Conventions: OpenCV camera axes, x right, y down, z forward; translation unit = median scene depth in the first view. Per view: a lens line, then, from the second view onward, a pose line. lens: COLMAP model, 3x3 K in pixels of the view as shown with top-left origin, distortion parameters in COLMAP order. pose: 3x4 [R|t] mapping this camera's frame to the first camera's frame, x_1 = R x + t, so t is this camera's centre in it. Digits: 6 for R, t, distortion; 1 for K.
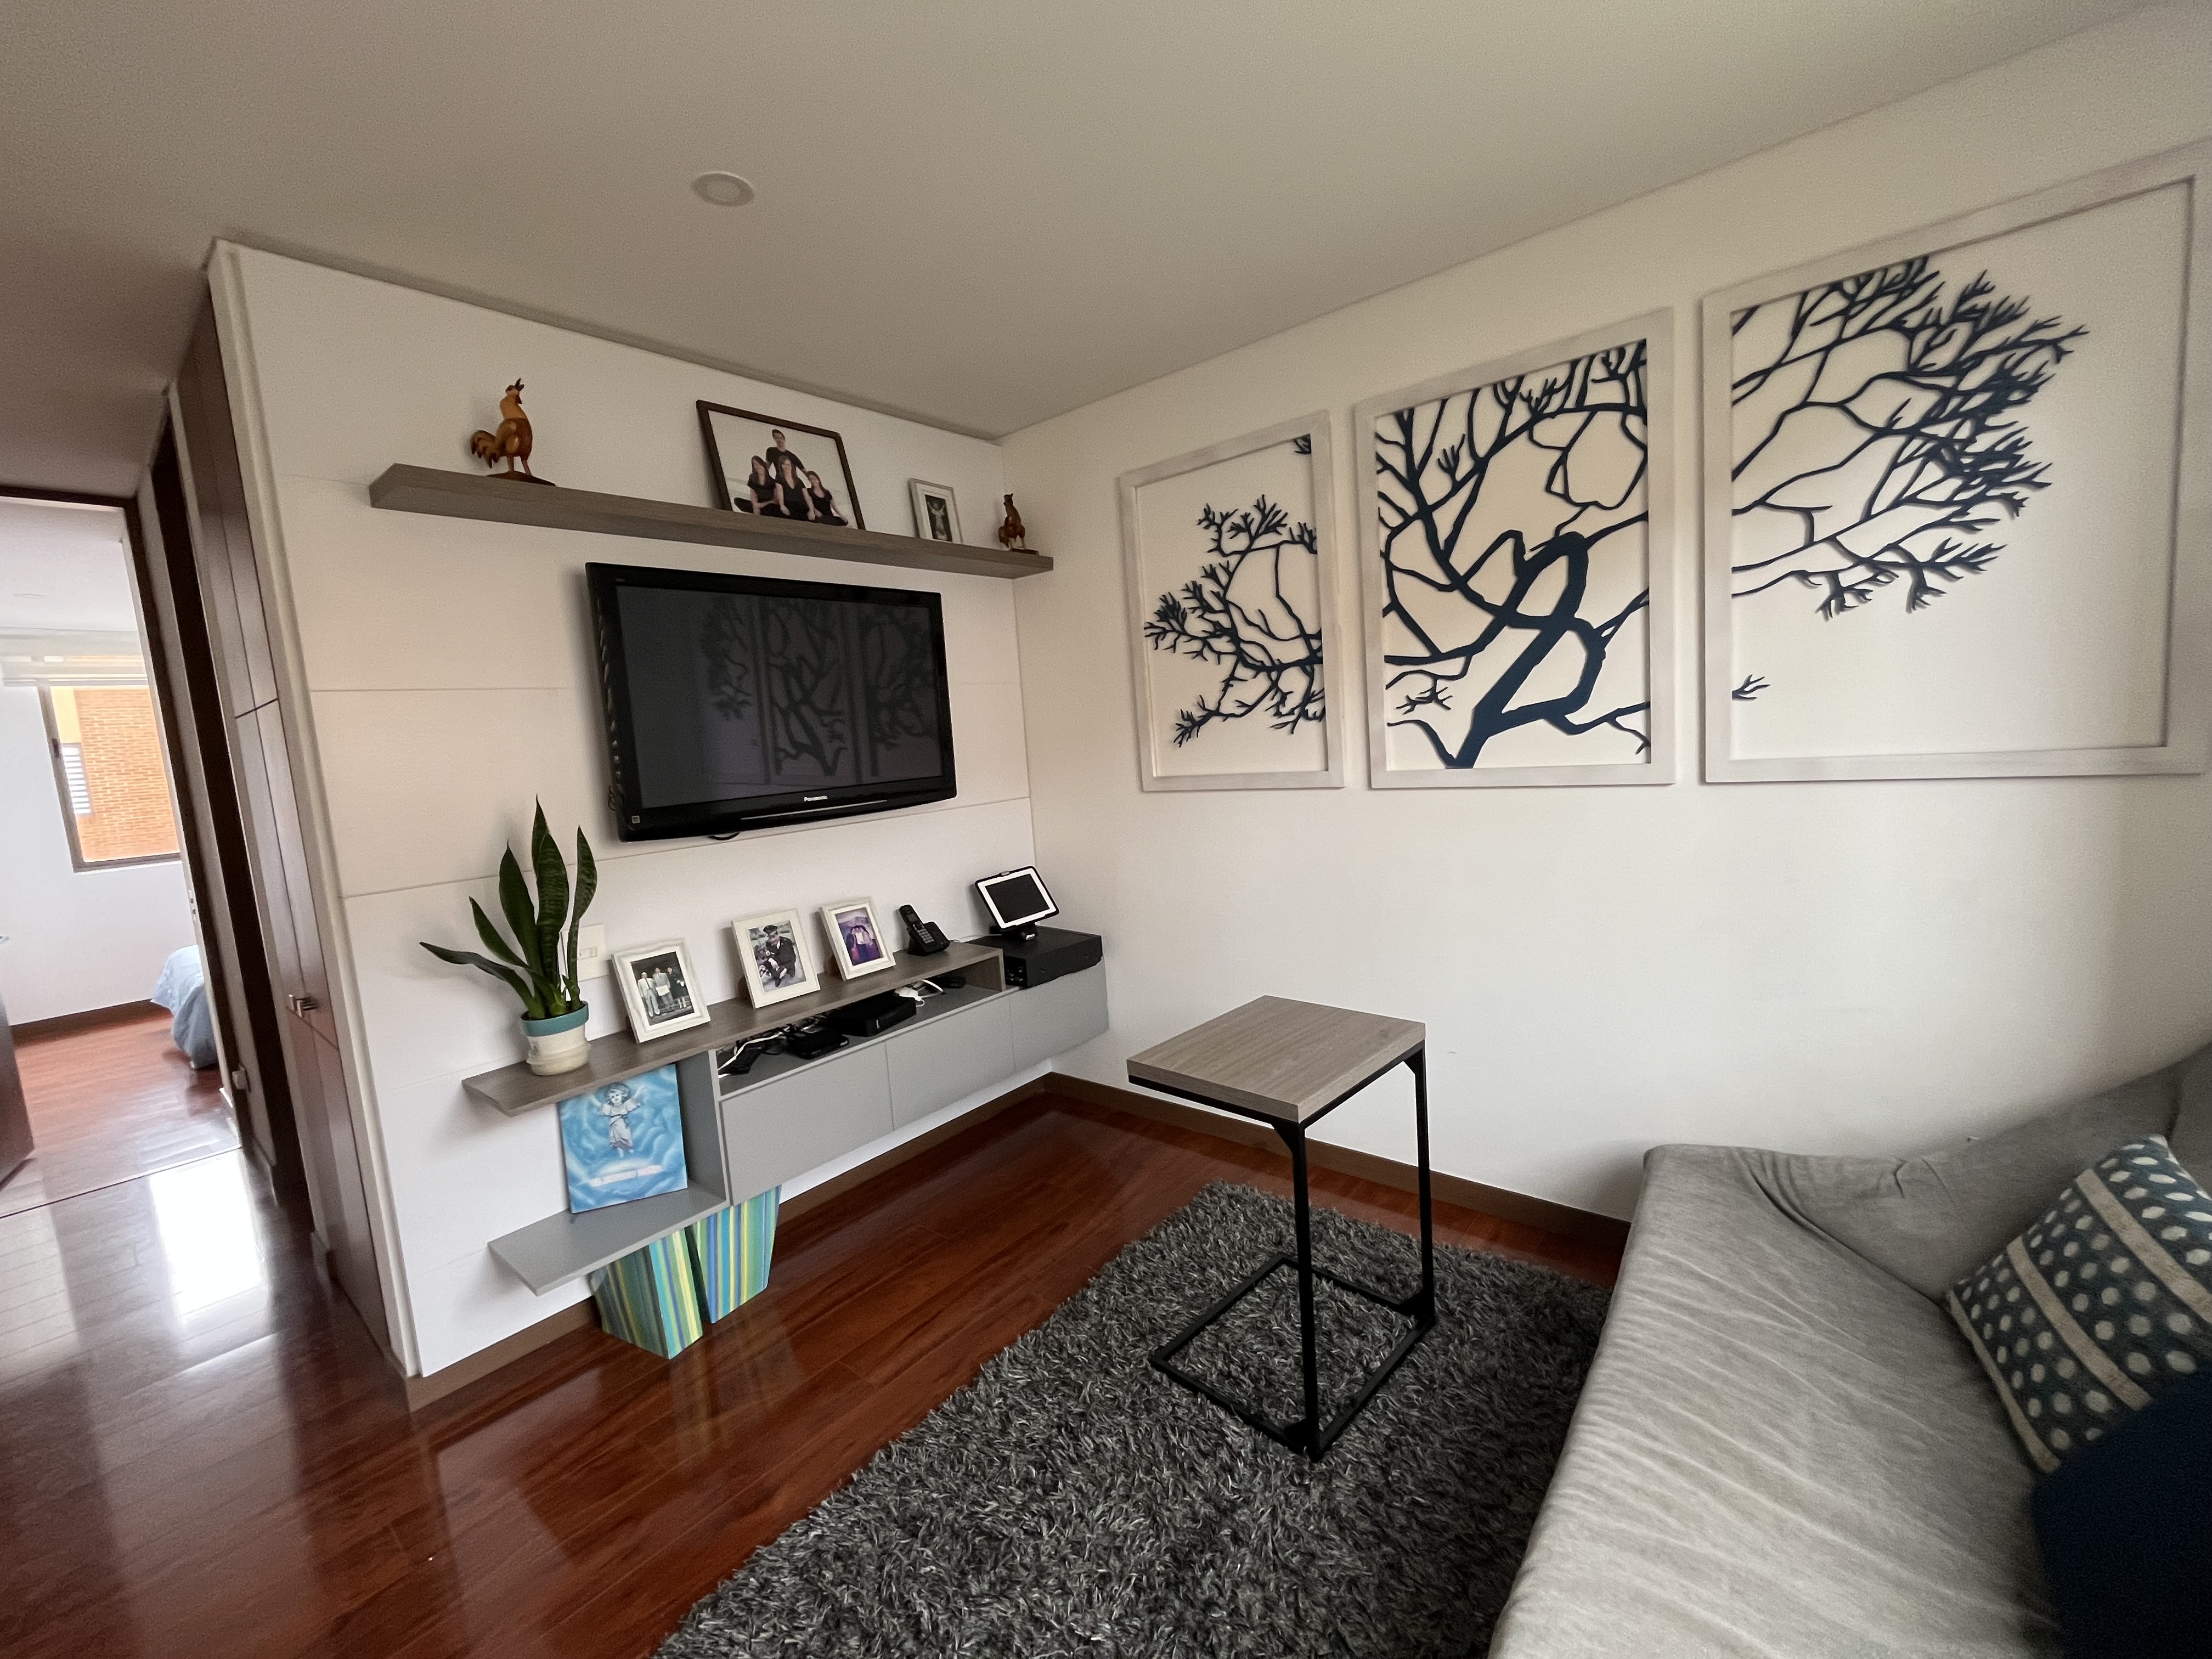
lens RADIAL K [[900.3, 0, 1099.7], [0, 900.3, 828.7], [0, 0, 1]] dist [-0.004077, 0.000175]
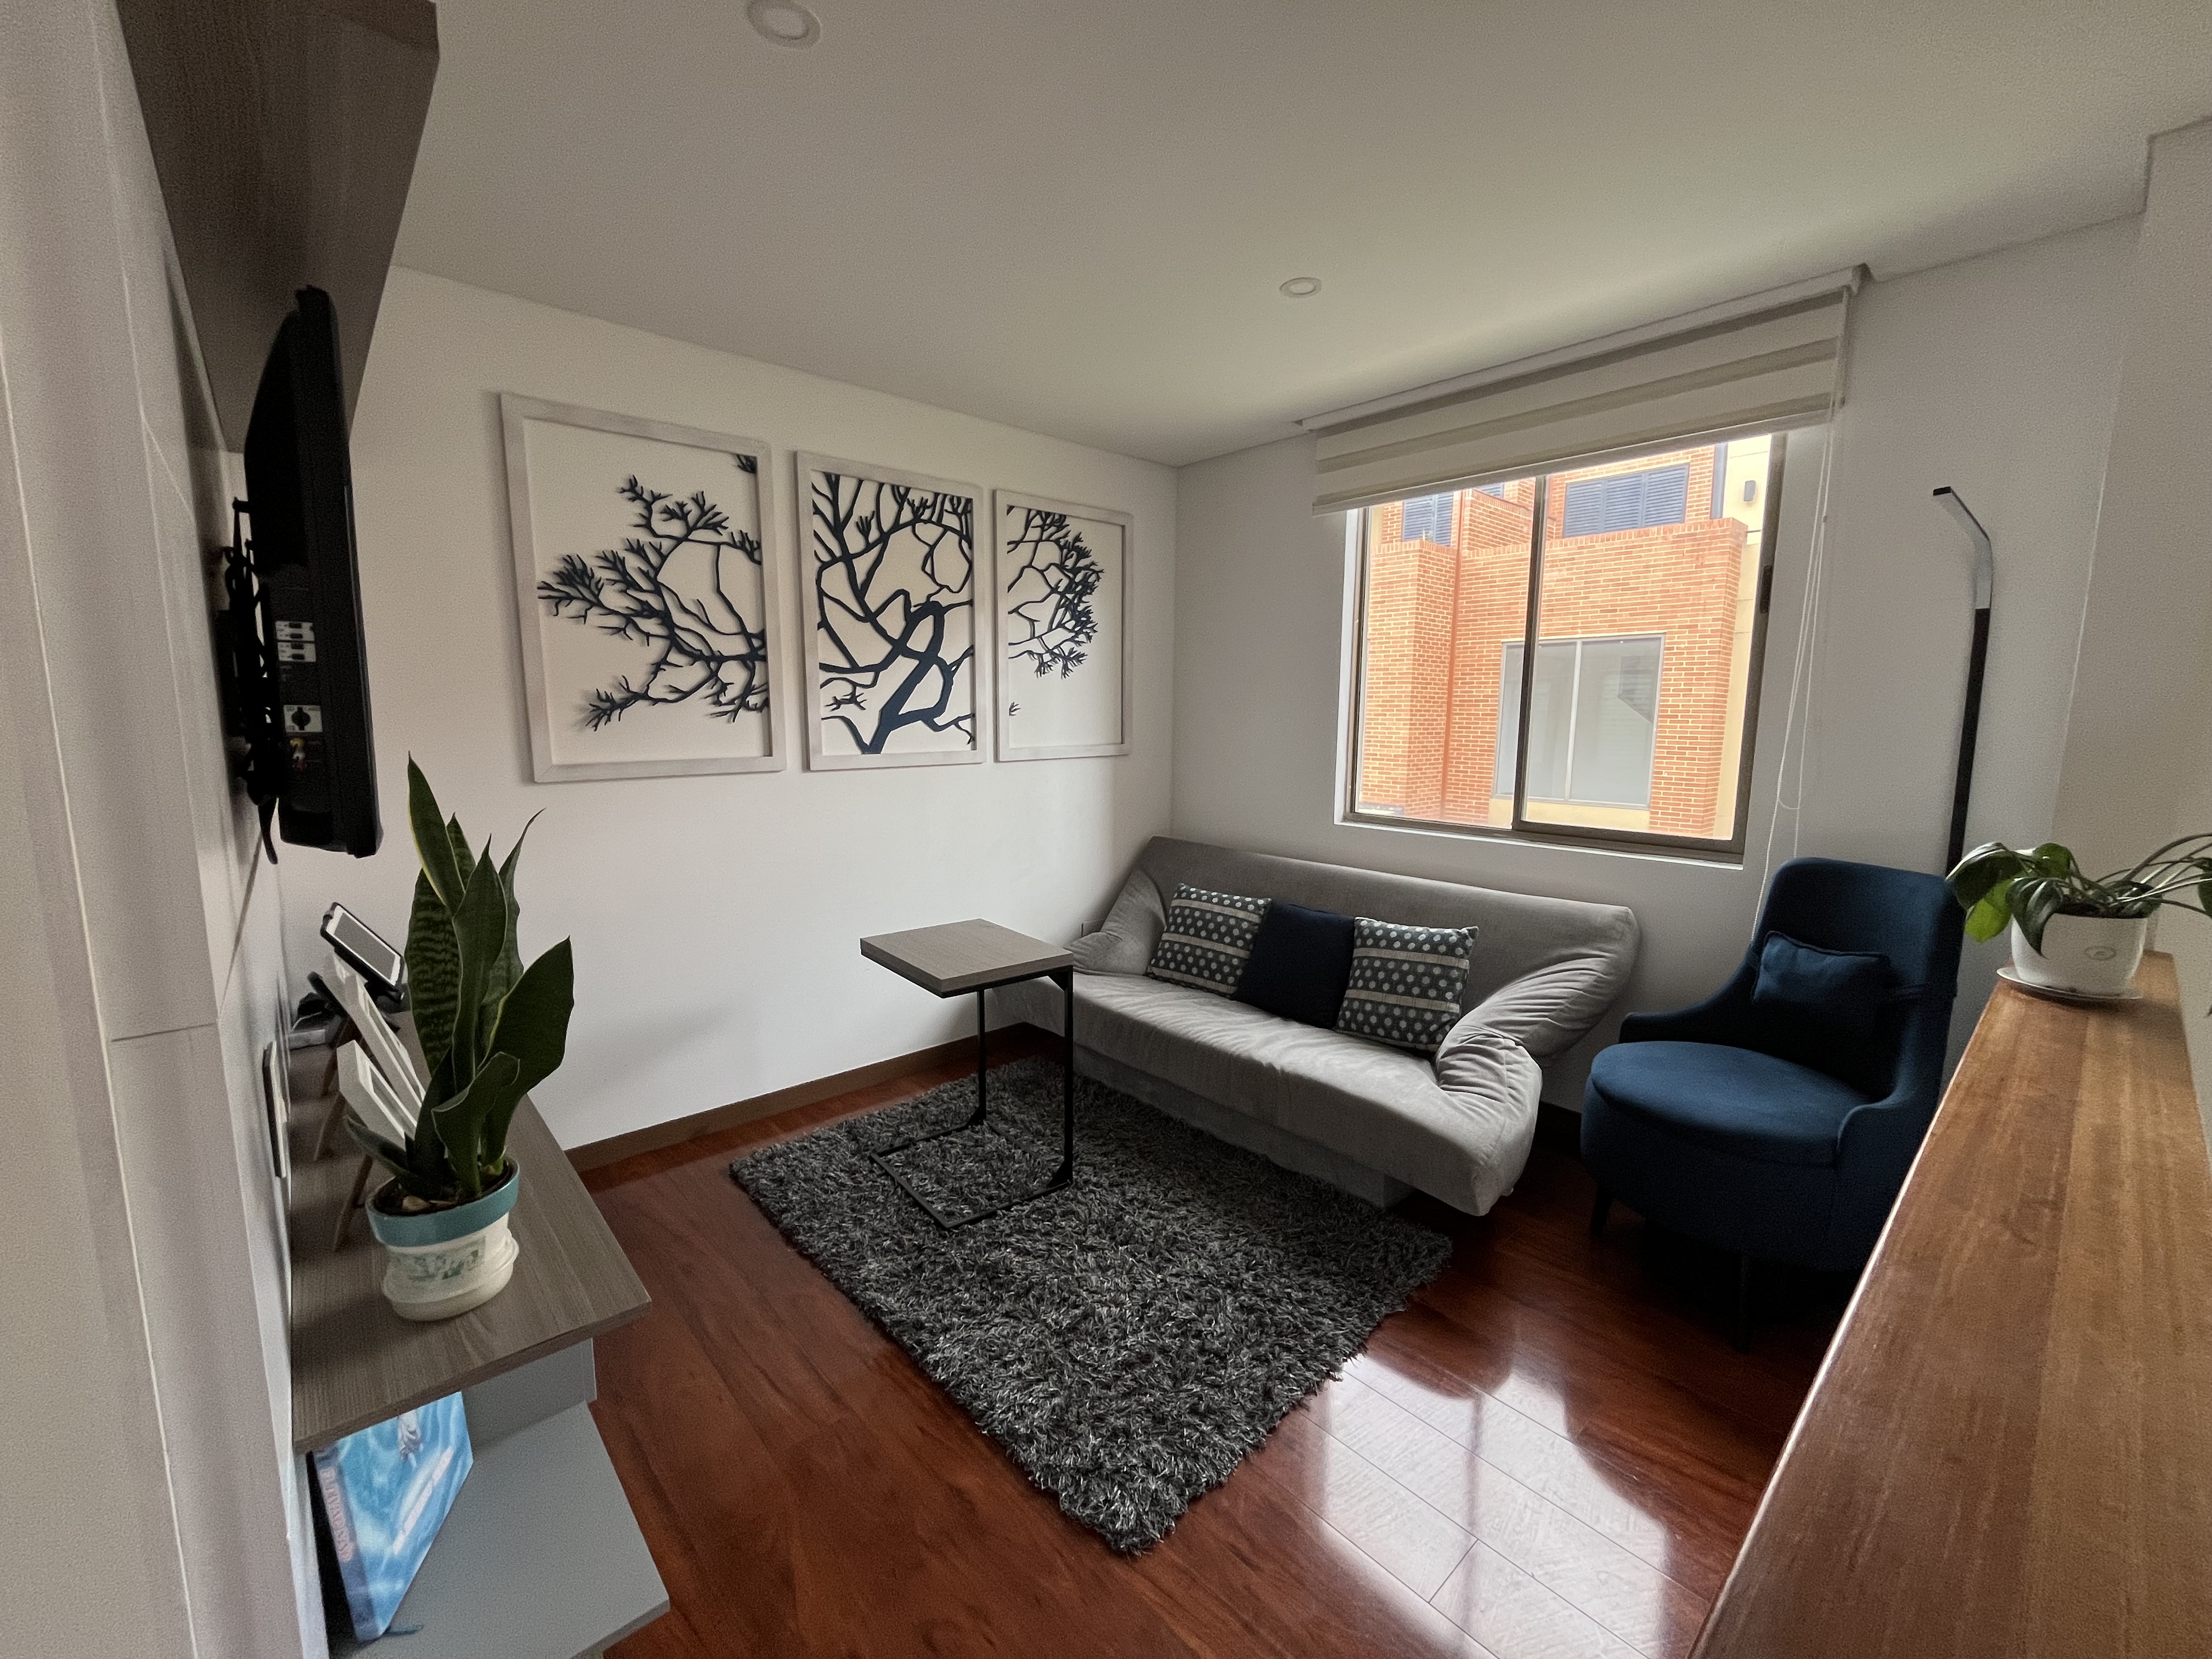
lens RADIAL K [[900.3, 0, 1099.7], [0, 900.3, 828.7], [0, 0, 1]] dist [-0.004077, 0.000175]
pose [[0.142041, -0.058414, 0.988136, -0.909967], [0.096274, 0.994340, 0.044941, 0.017314], [-0.985168, 0.088749, 0.146861, 0.482378]]
